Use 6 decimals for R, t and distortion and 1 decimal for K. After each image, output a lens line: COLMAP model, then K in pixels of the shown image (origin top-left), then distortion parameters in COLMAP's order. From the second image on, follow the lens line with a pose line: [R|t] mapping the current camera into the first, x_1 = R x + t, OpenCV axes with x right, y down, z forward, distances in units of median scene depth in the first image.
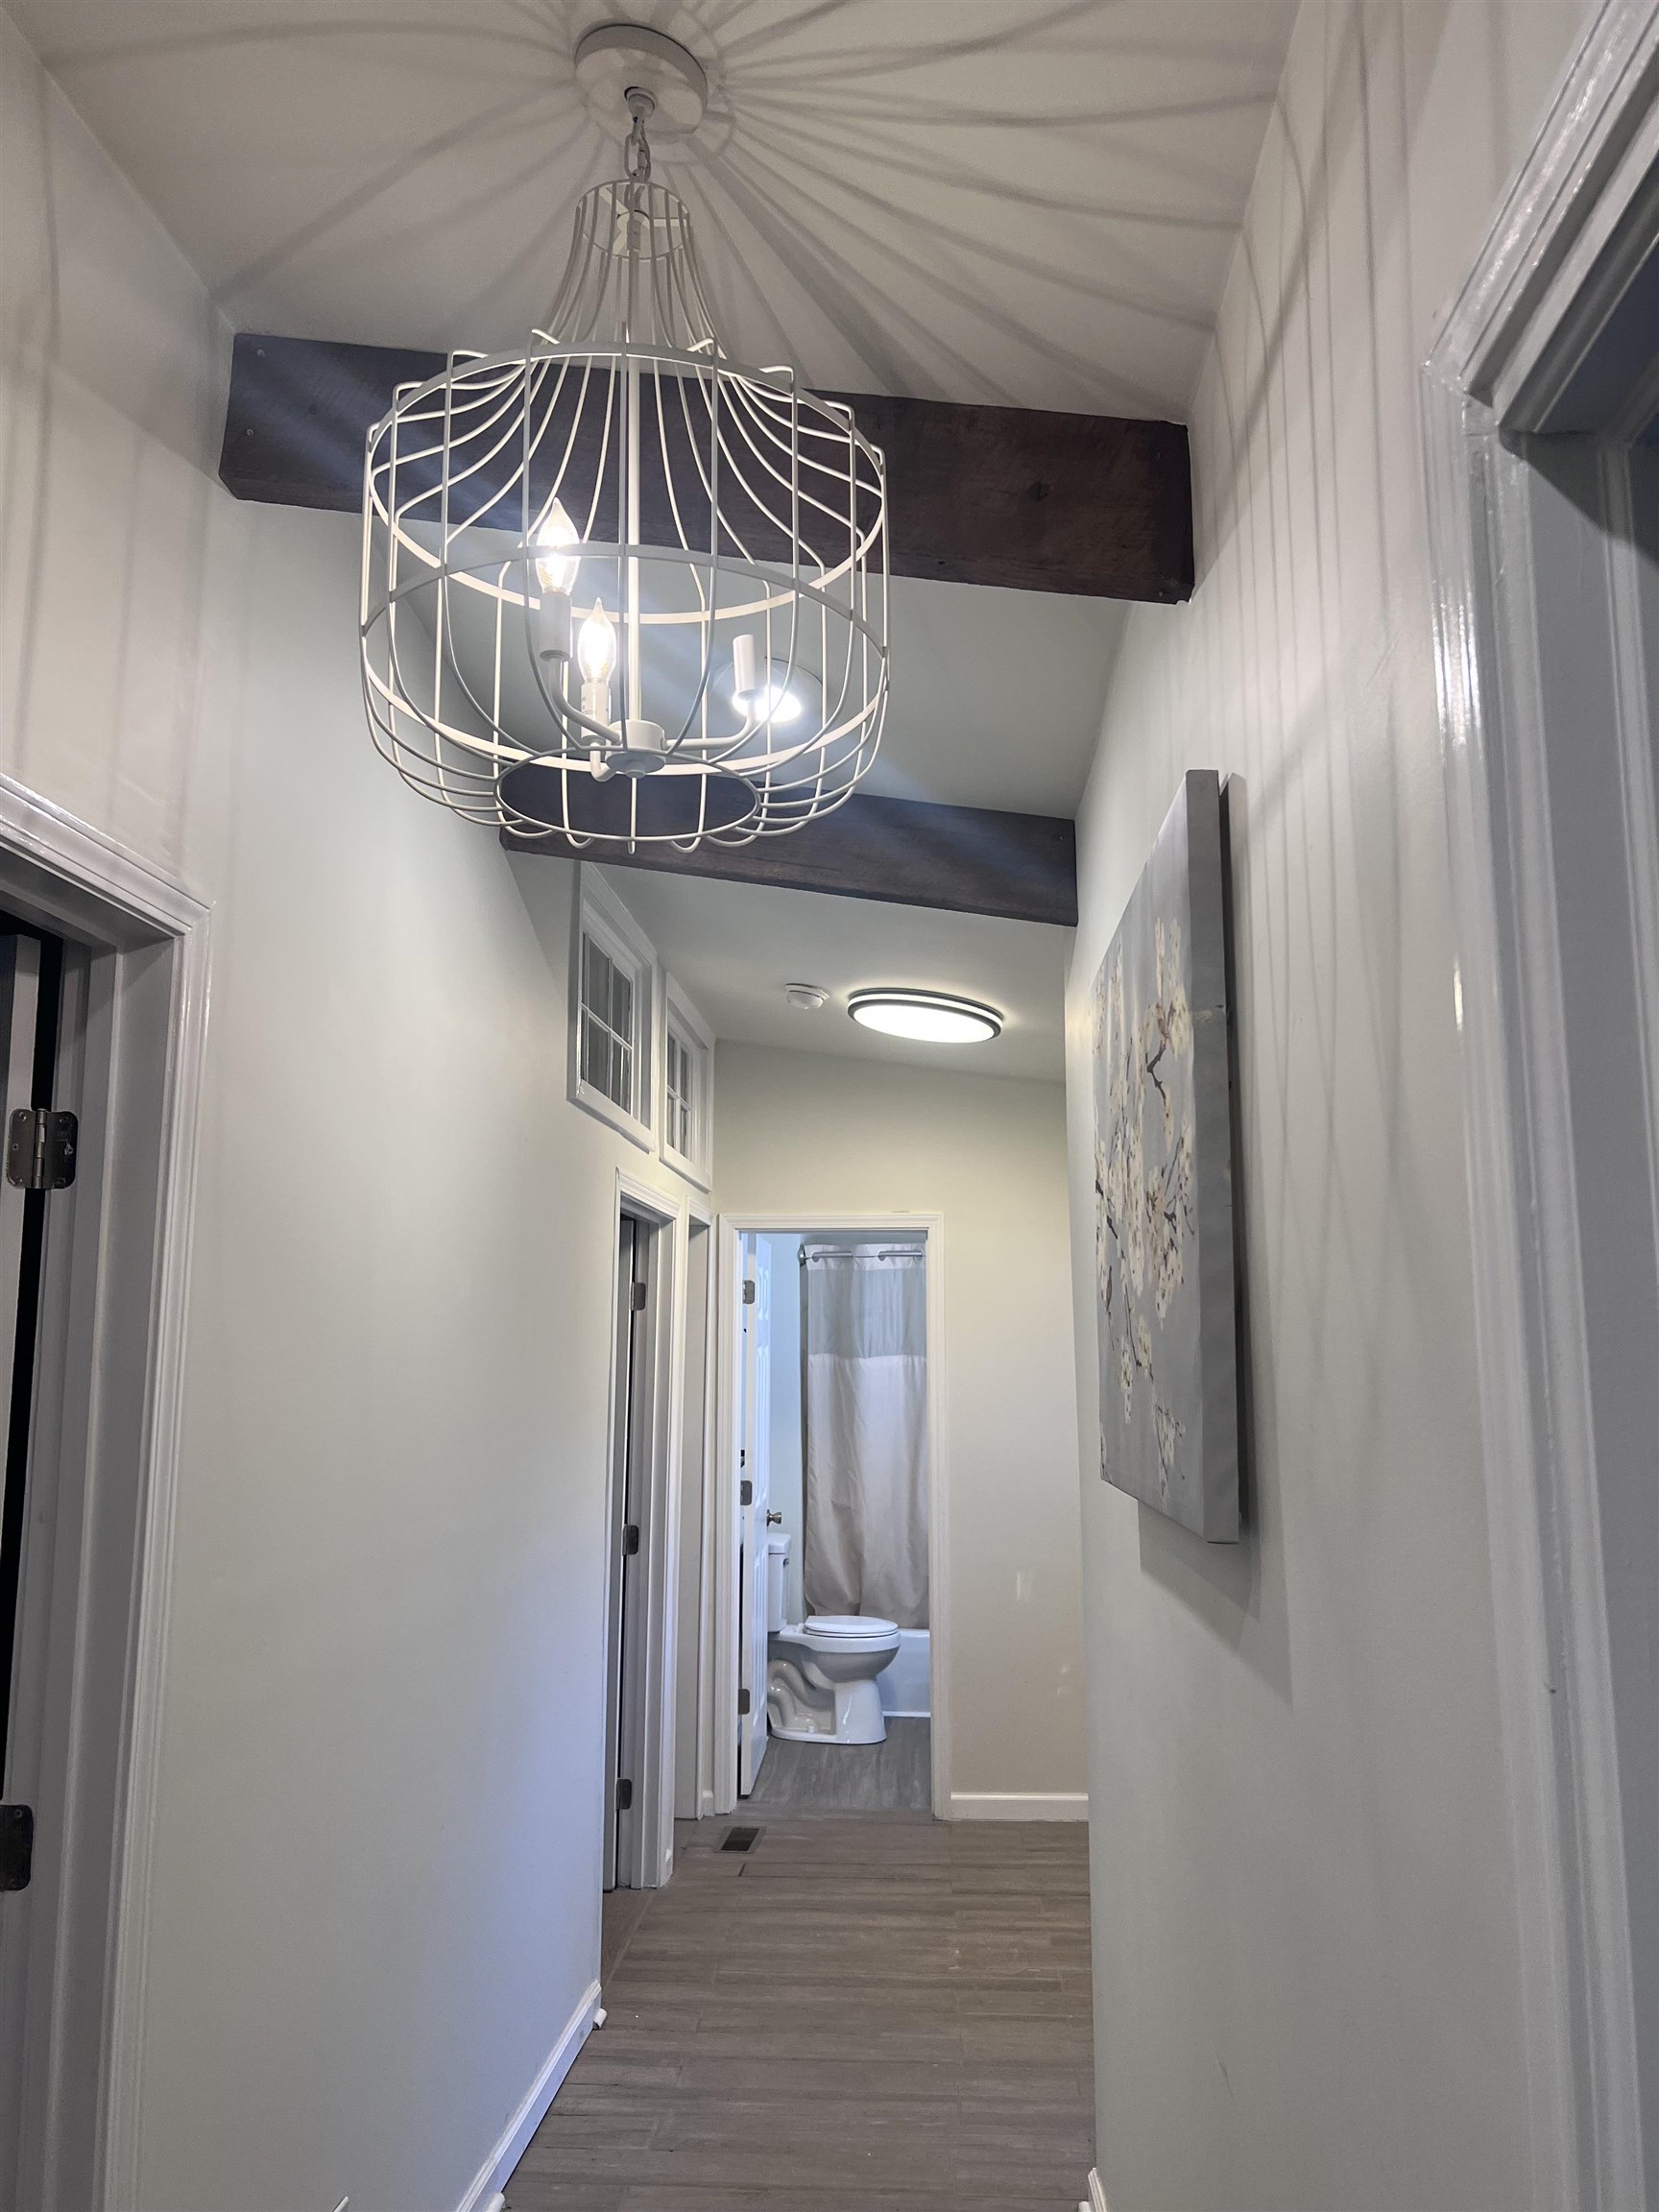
lens RADIAL K [[1666.6, 0, 827.0], [0, 1666.6, 1087.5], [0, 0, 1]] dist [0.062498, -0.080794]
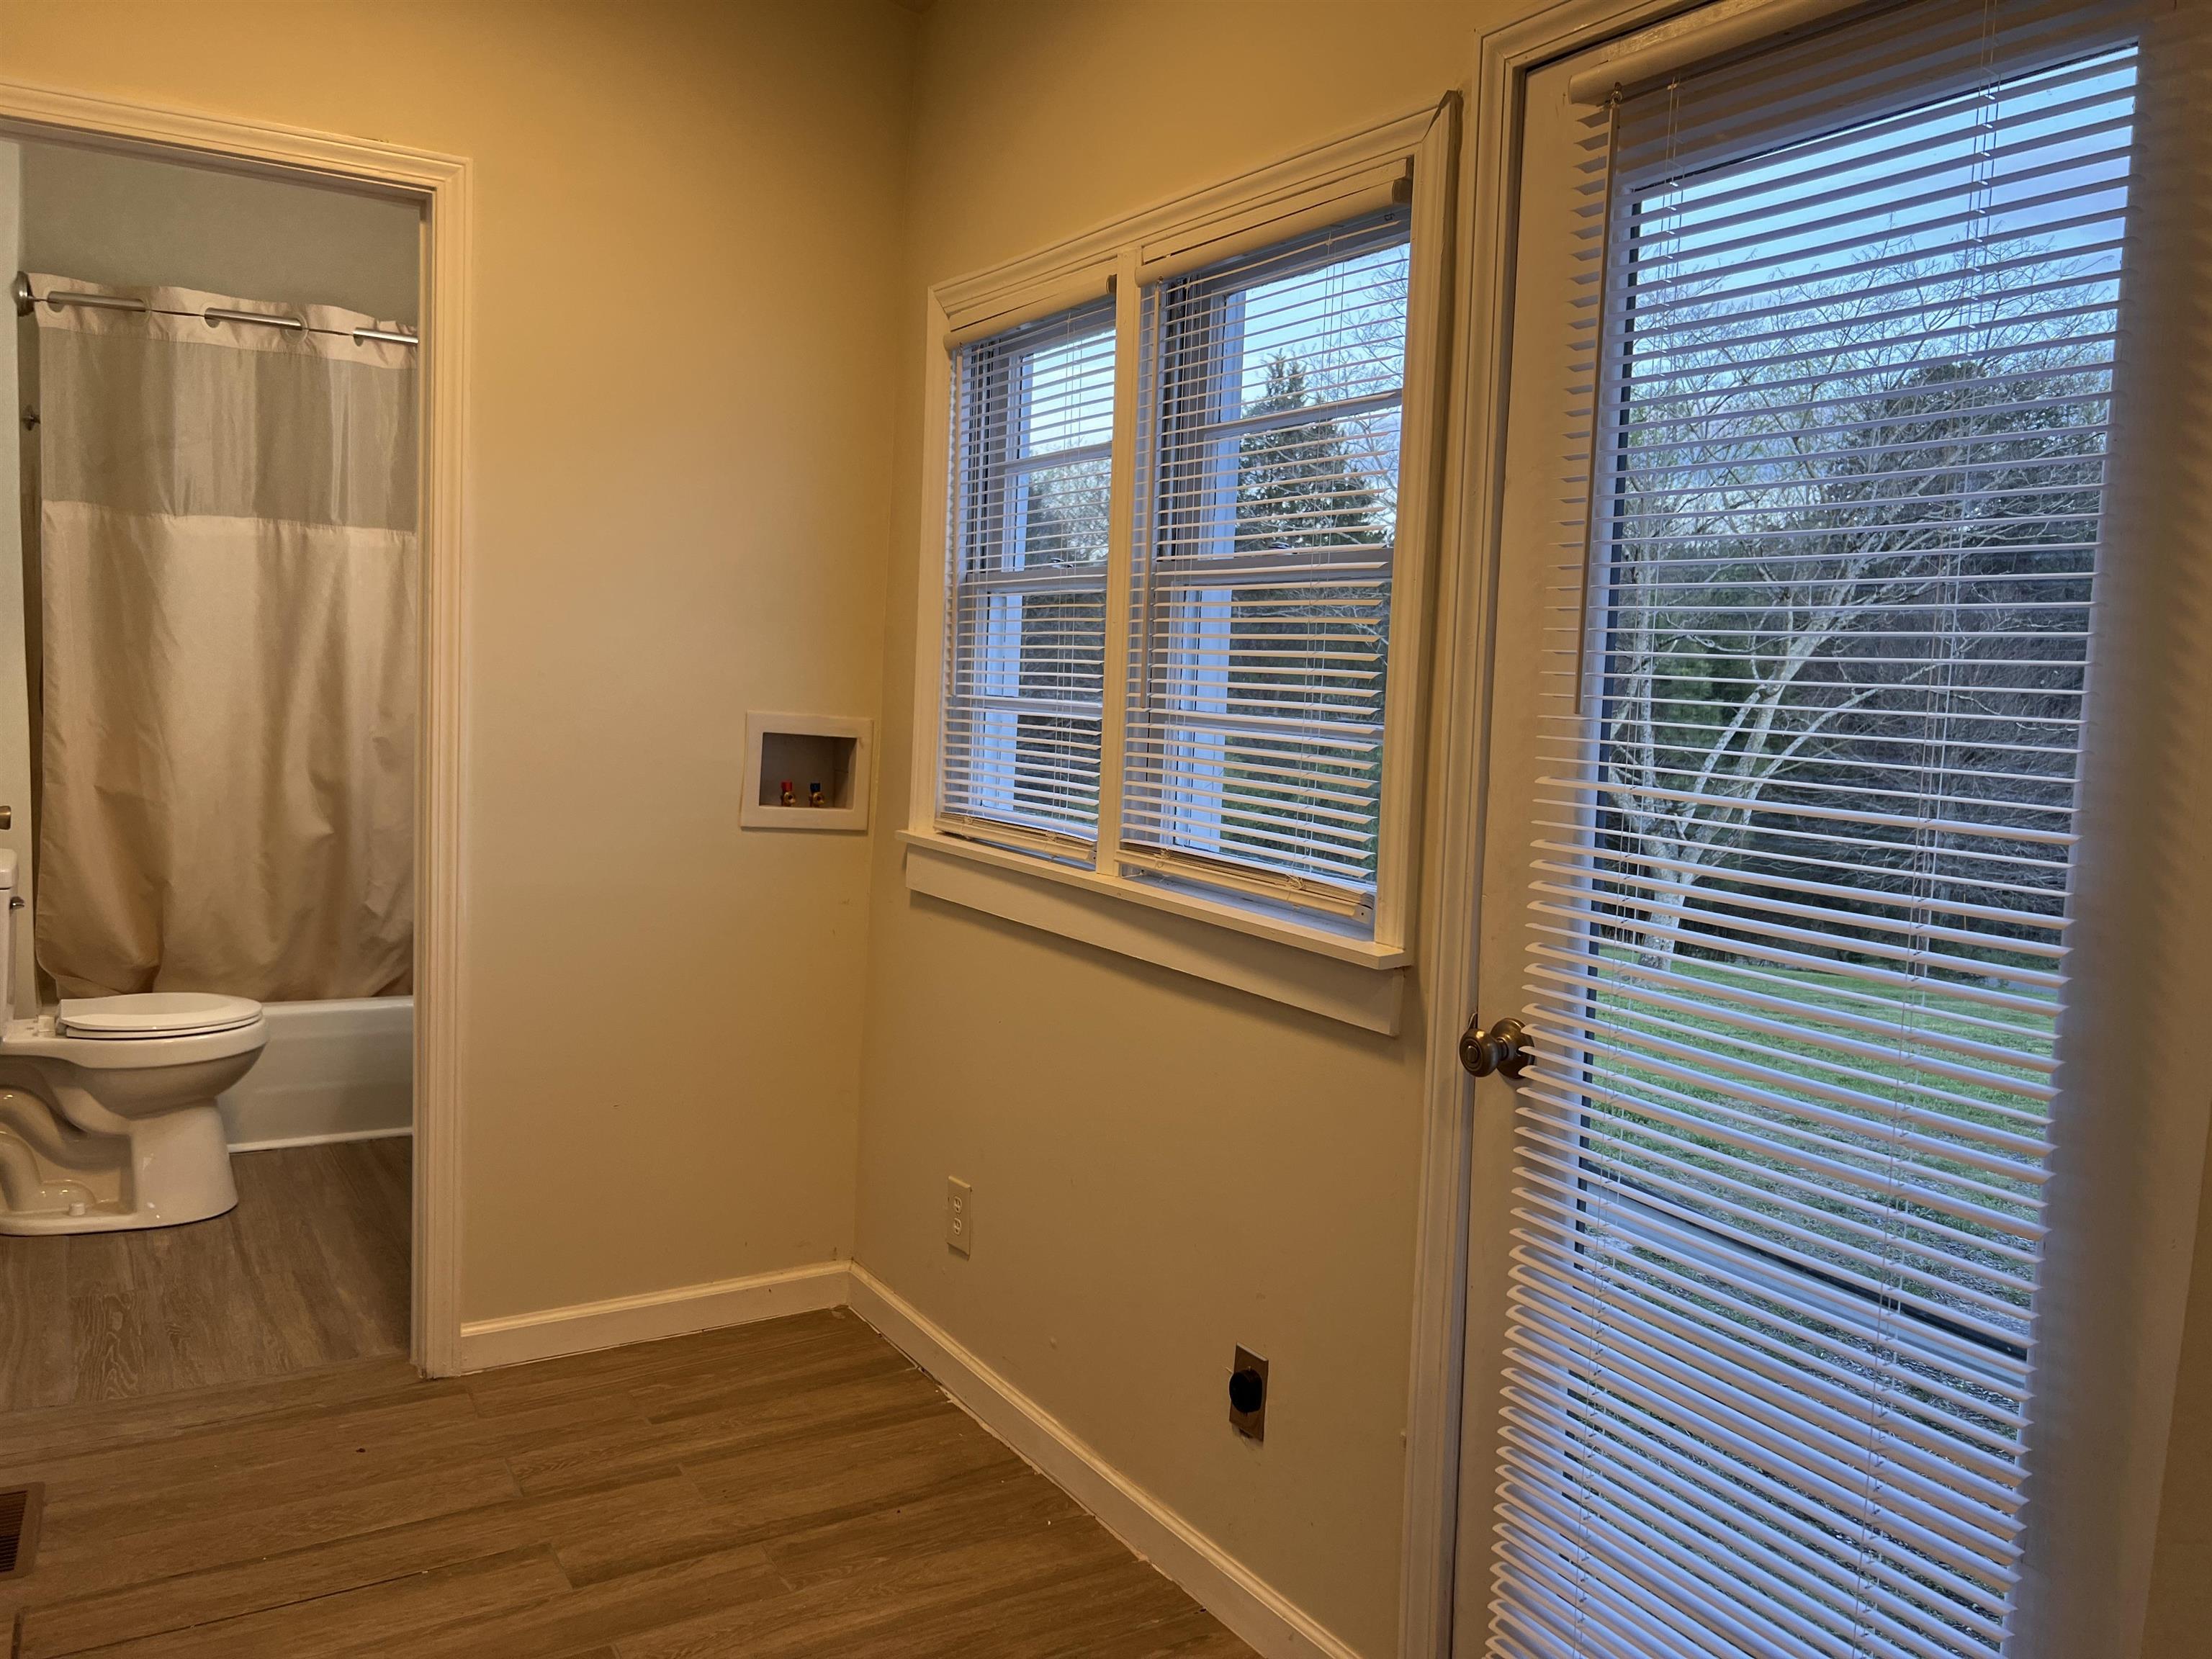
lens RADIAL K [[1666.6, 0, 1126.3], [0, 1666.6, 837.1], [0, 0, 1]] dist [0.062498, -0.080794]
pose [[0.807342, -0.021356, 0.589698, -0.050334], [-0.135365, 0.965992, 0.220309, 0.107346], [-0.574348, -0.257689, 0.776995, 0.417903]]
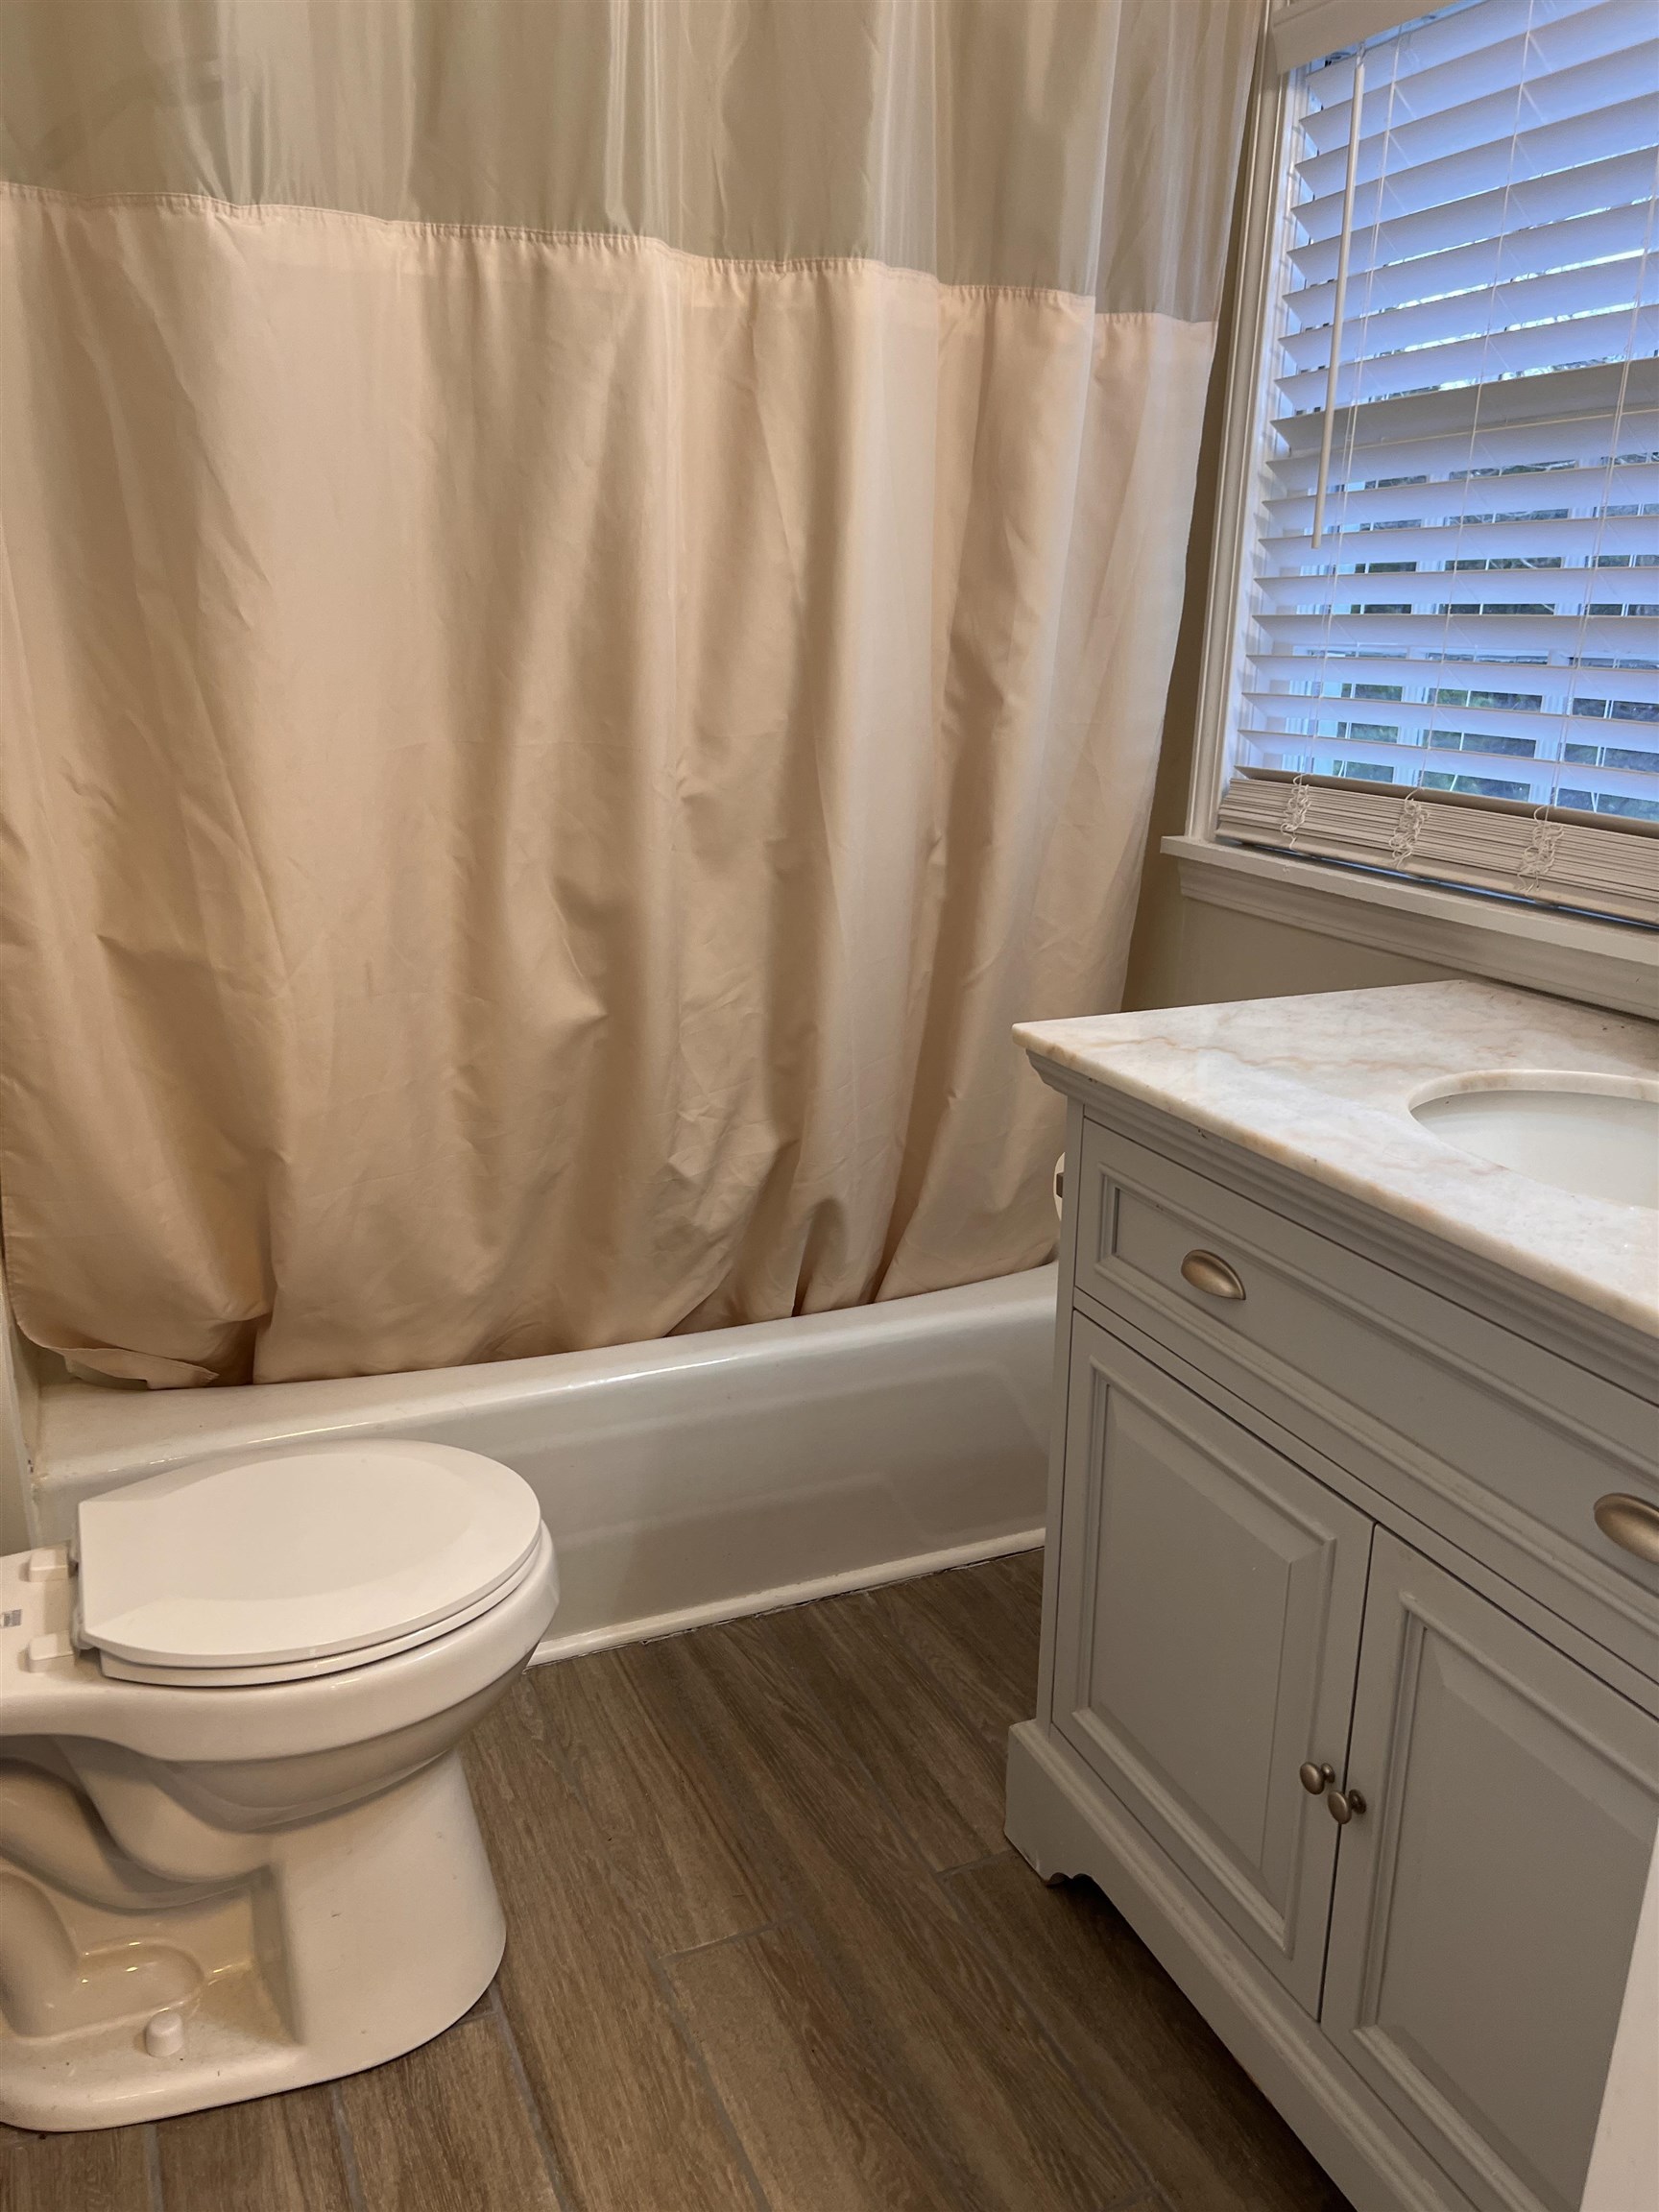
lens RADIAL K [[1666.6, 0, 813.0], [0, 1666.6, 1110.0], [0, 0, 1]] dist [0.062498, -0.080794]
pose [[0.881927, -0.125819, 0.454284, -0.018558], [-0.087912, 0.902912, 0.420739, 0.173820], [-0.463115, -0.410999, 0.785242, 0.806109]]
